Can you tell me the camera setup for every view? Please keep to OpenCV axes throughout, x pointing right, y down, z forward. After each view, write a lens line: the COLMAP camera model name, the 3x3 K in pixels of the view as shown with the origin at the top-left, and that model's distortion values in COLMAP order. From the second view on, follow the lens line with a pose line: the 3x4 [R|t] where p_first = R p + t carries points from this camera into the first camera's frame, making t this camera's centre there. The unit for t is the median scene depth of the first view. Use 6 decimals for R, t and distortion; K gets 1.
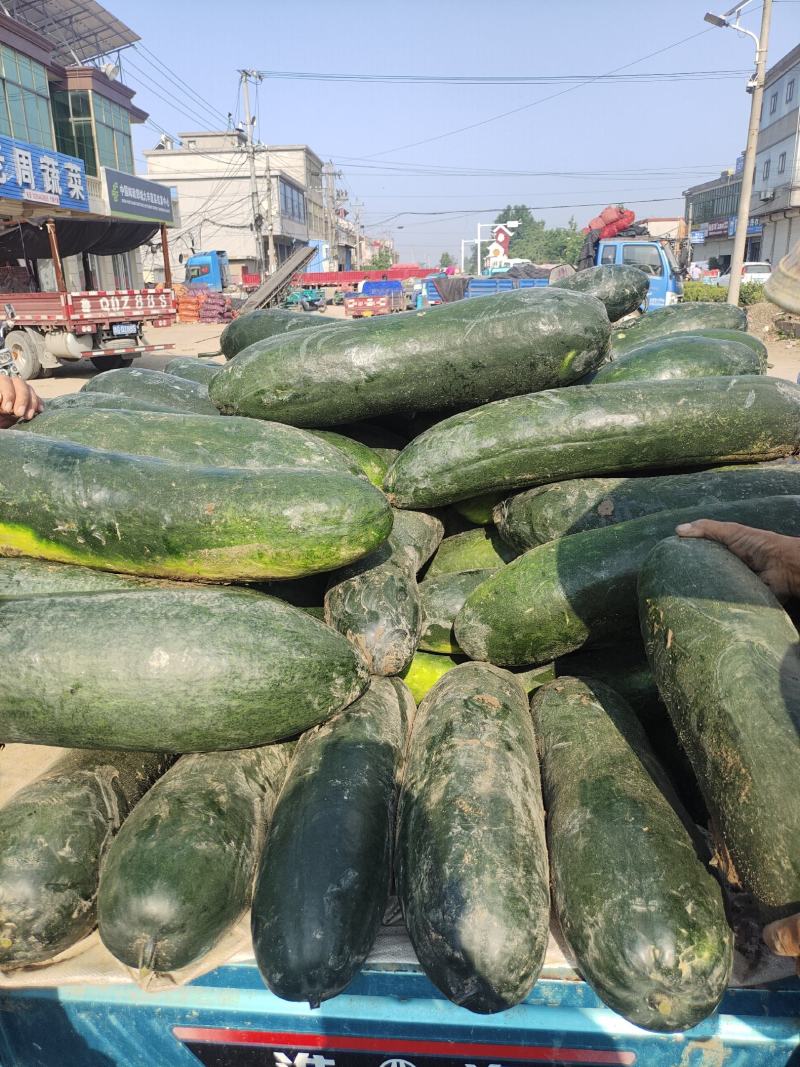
lens RADIAL K [[843.5, 0, 400.0], [0, 843.5, 533.5], [0, 0, 1]] dist [0.161304, -0.230851]
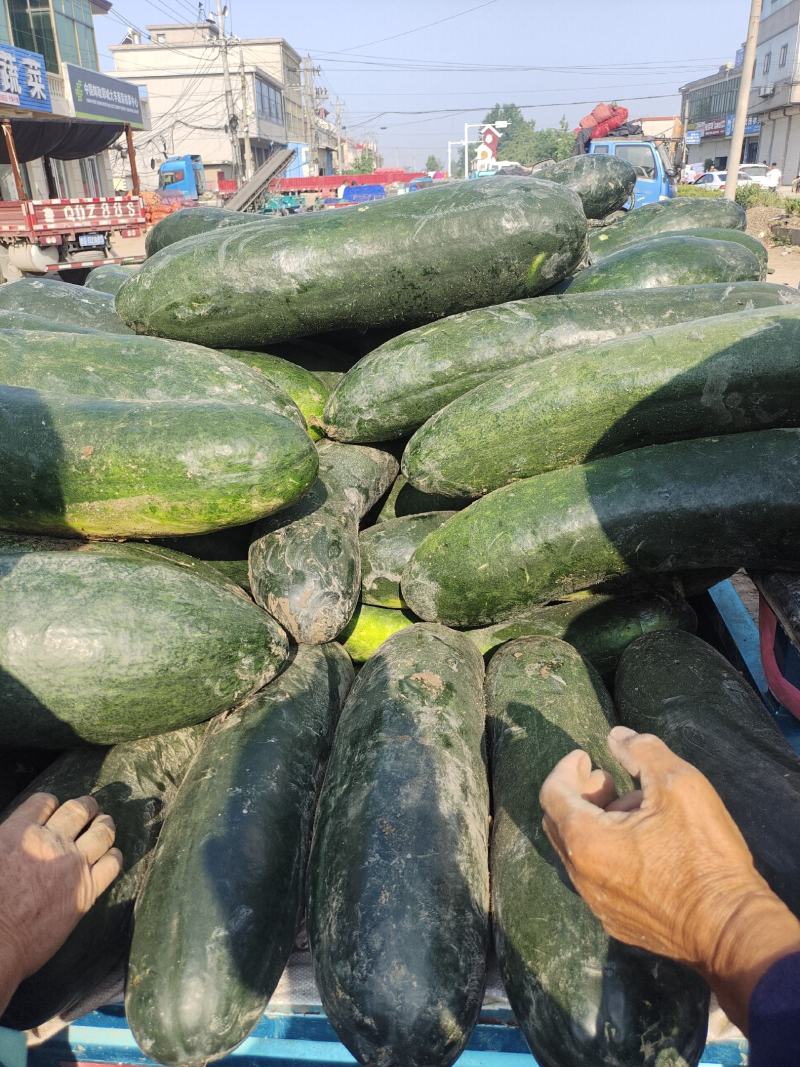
lens RADIAL K [[823.4, 0, 400.0], [0, 823.4, 533.5], [0, 0, 1]] dist [0.098110, -0.094818]
pose [[0.999938, -0.010032, 0.004779, 0.054481], [0.009488, 0.994659, 0.102782, -0.024111], [-0.005785, -0.102731, 0.994692, 0.150680]]
